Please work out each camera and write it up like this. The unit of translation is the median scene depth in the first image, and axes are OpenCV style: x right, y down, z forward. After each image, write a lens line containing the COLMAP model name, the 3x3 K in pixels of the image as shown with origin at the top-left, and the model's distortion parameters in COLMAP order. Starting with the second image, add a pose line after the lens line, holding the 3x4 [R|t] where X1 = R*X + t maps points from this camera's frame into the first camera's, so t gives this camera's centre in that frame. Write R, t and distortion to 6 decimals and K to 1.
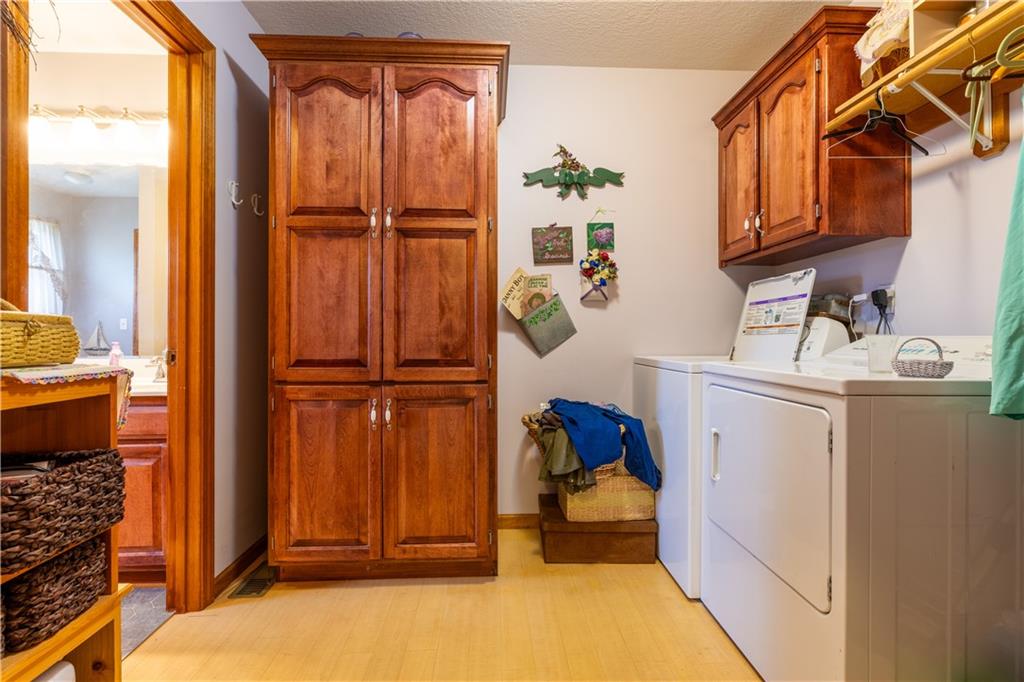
lens RADIAL K [[447.4, 0, 510.9], [0, 447.4, 337.0], [0, 0, 1]] dist [-0.000107, 0.000796]
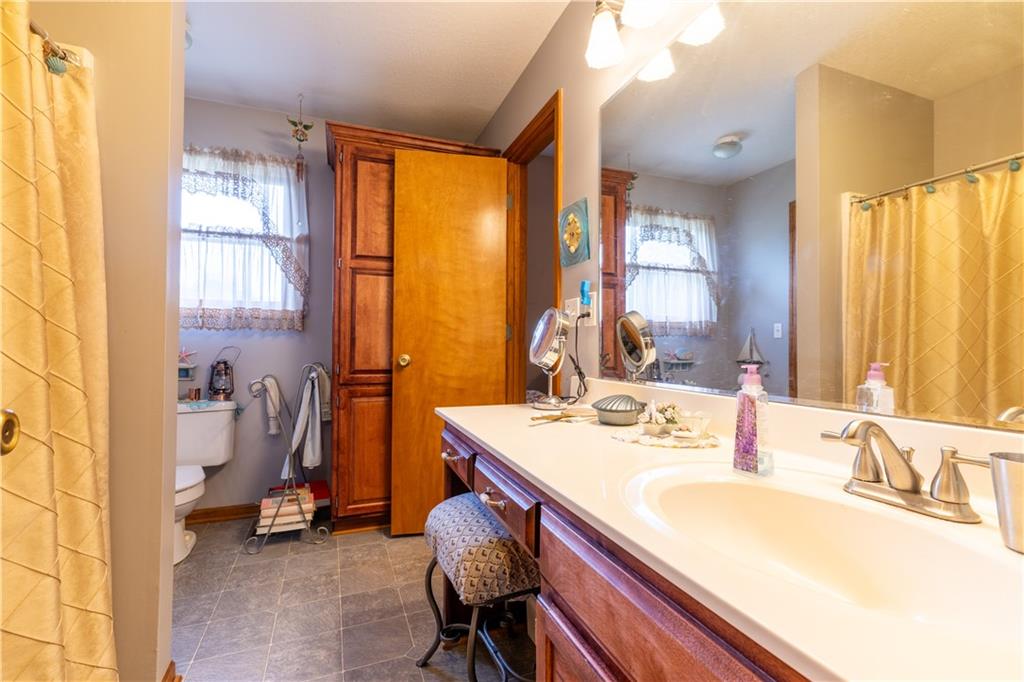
lens RADIAL K [[447.4, 0, 510.9], [0, 447.4, 337.0], [0, 0, 1]] dist [-0.000107, 0.000796]
pose [[0.308438, -0.014094, -0.951140, -0.303413], [-0.005903, 0.999843, -0.016730, -0.002494], [0.951226, 0.010775, 0.308307, 0.359726]]
